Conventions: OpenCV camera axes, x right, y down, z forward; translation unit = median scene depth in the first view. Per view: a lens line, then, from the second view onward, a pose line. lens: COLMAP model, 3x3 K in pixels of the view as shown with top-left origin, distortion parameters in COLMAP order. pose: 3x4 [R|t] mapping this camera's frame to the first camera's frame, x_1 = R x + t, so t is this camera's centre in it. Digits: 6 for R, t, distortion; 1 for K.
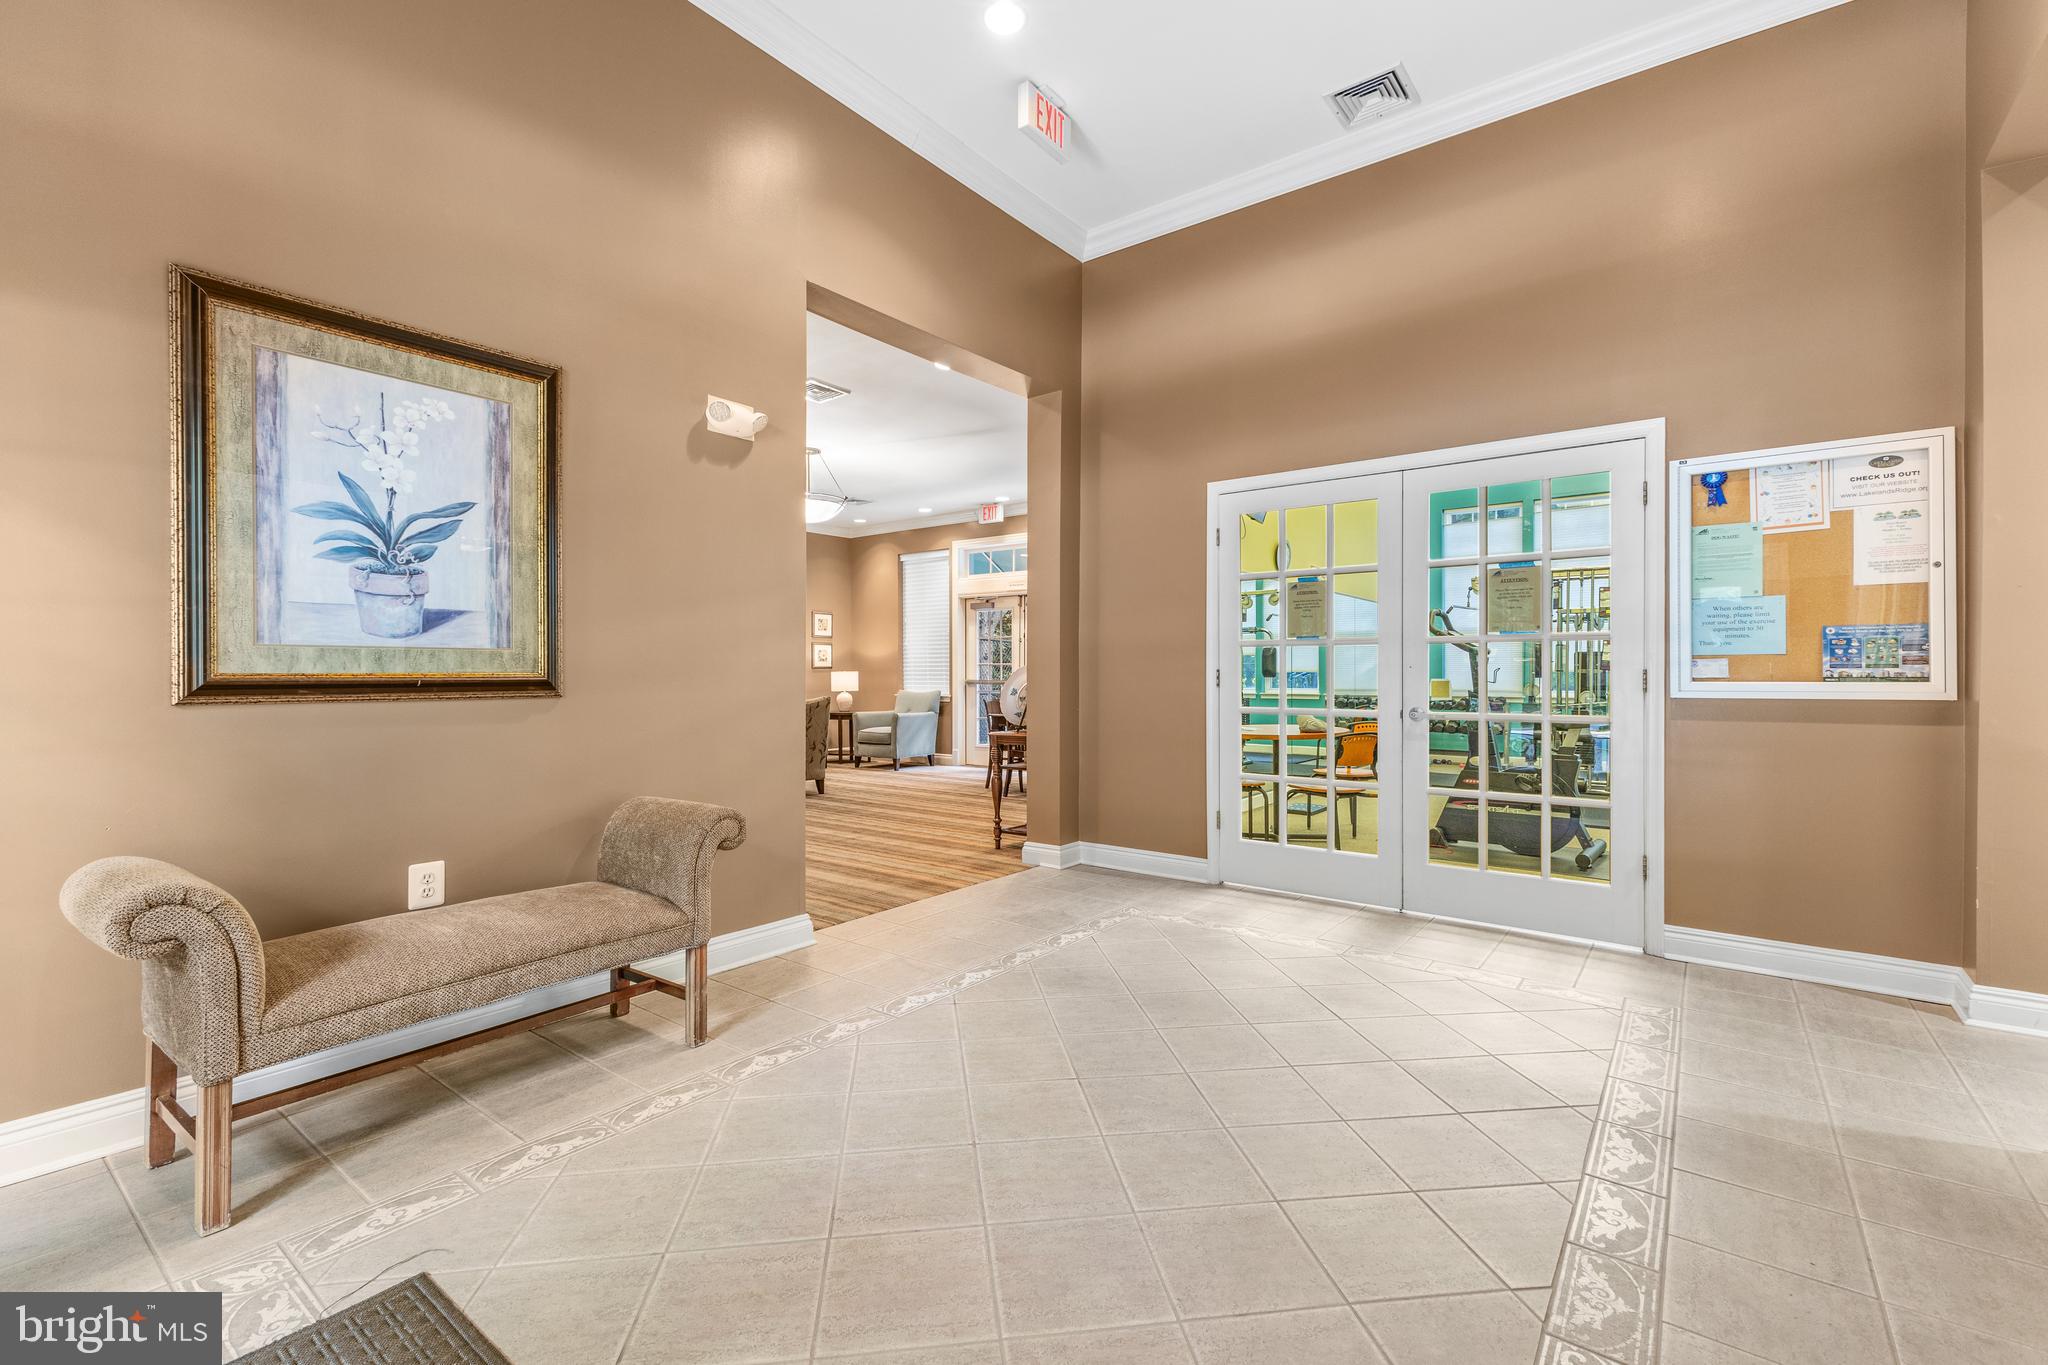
lens RADIAL K [[872.5, 0, 1023.7], [0, 872.5, 674.5], [0, 0, 1]] dist [0.002298, 0.000064]
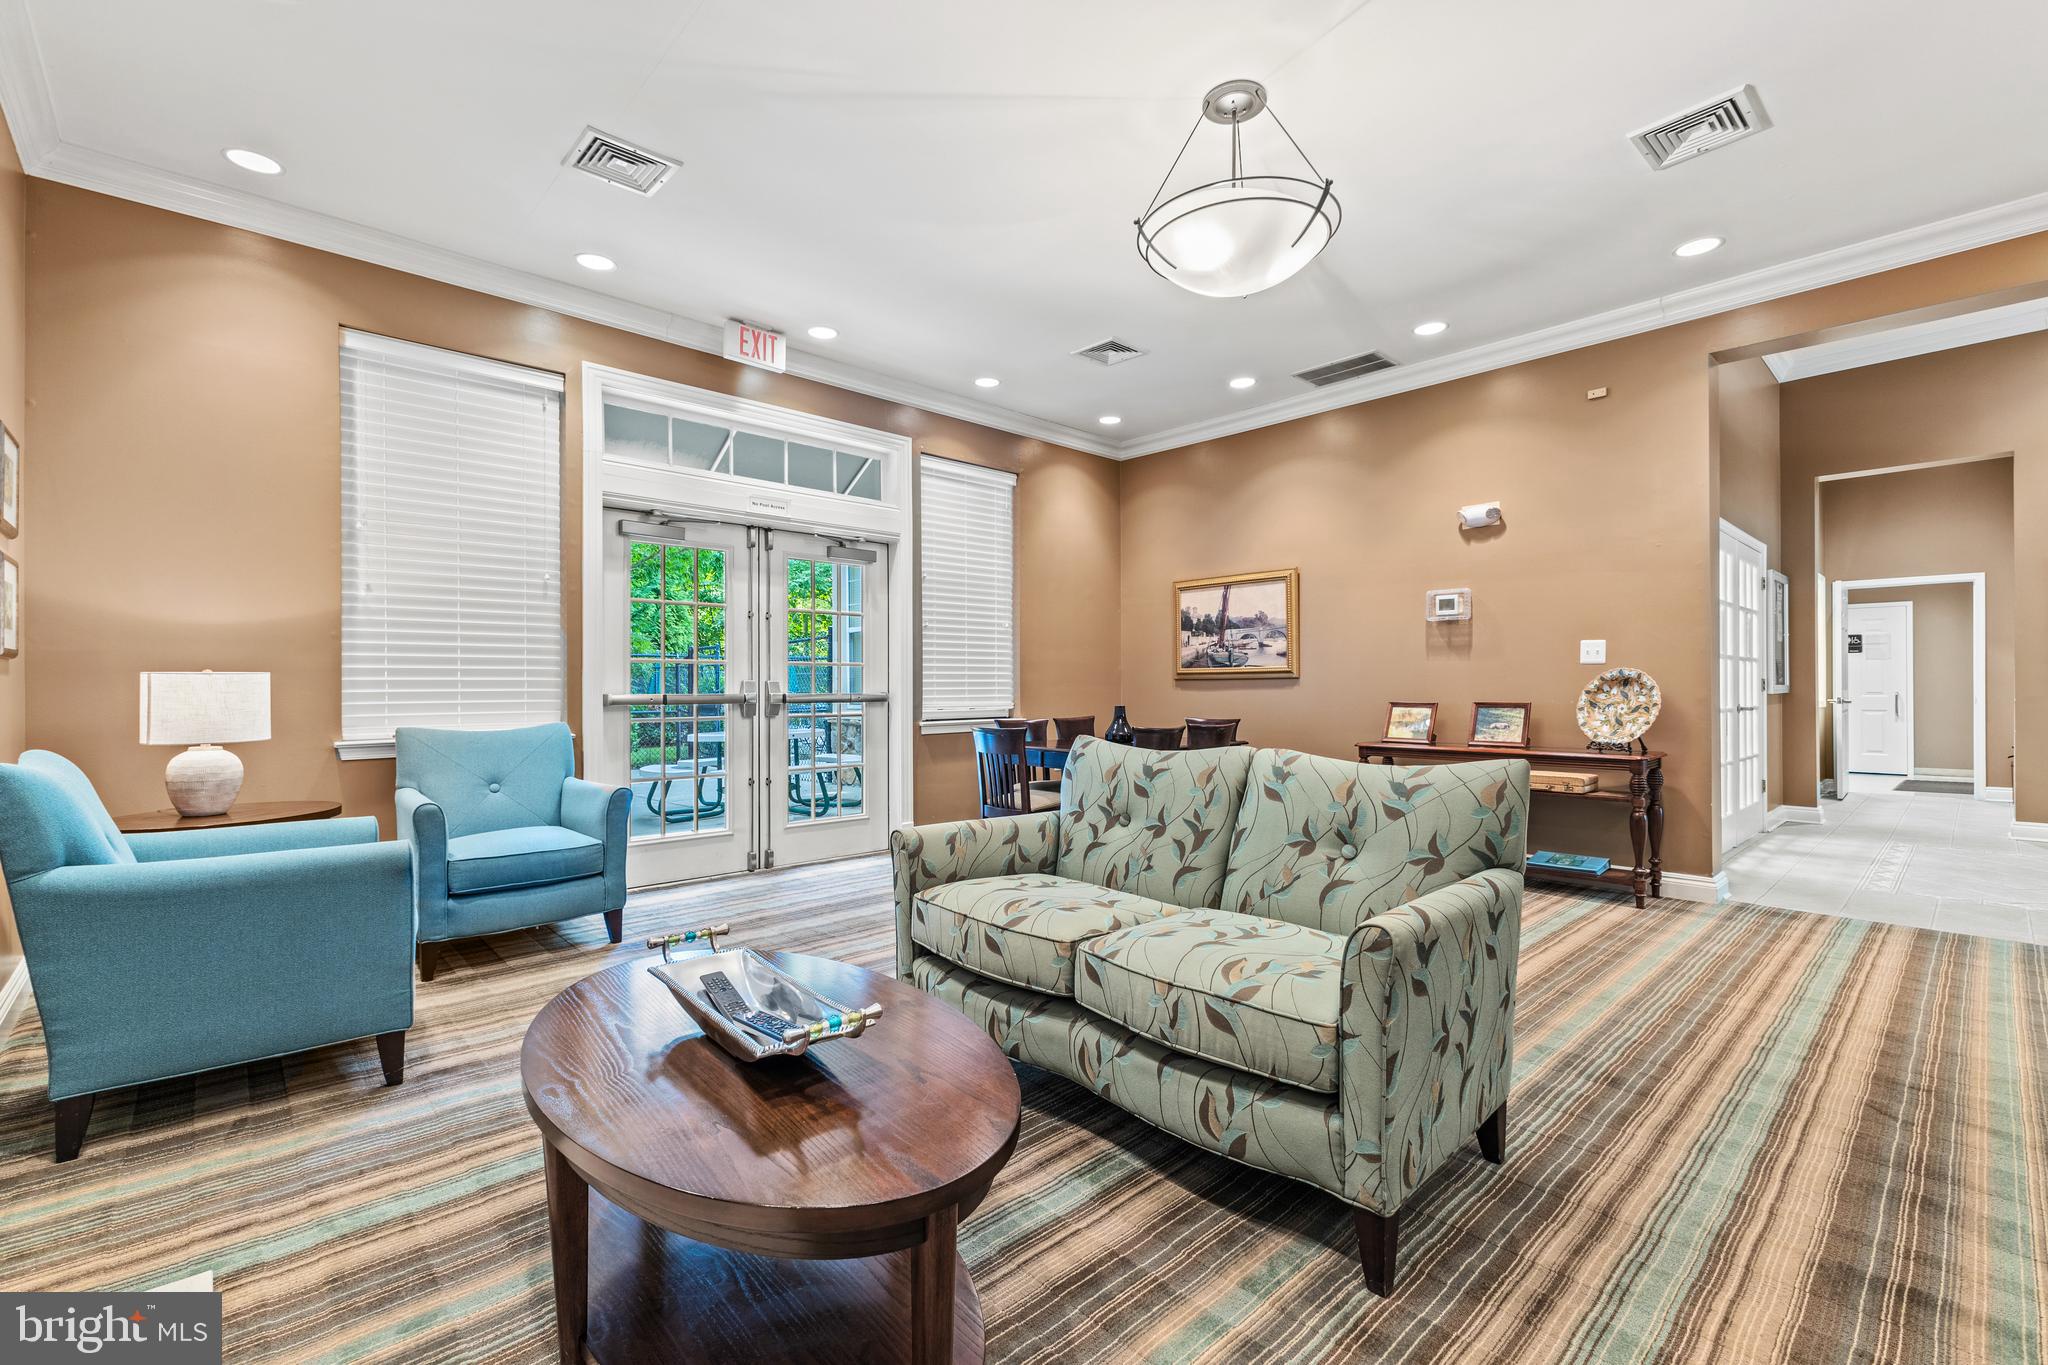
lens RADIAL K [[872.5, 0, 1023.7], [0, 872.5, 674.5], [0, 0, 1]] dist [0.002298, 0.000064]
pose [[0.176941, 0.008964, 0.984181, -0.449588], [-0.002389, 0.999959, -0.008678, -0.000999], [-0.984219, -0.000816, 0.176955, 0.720234]]
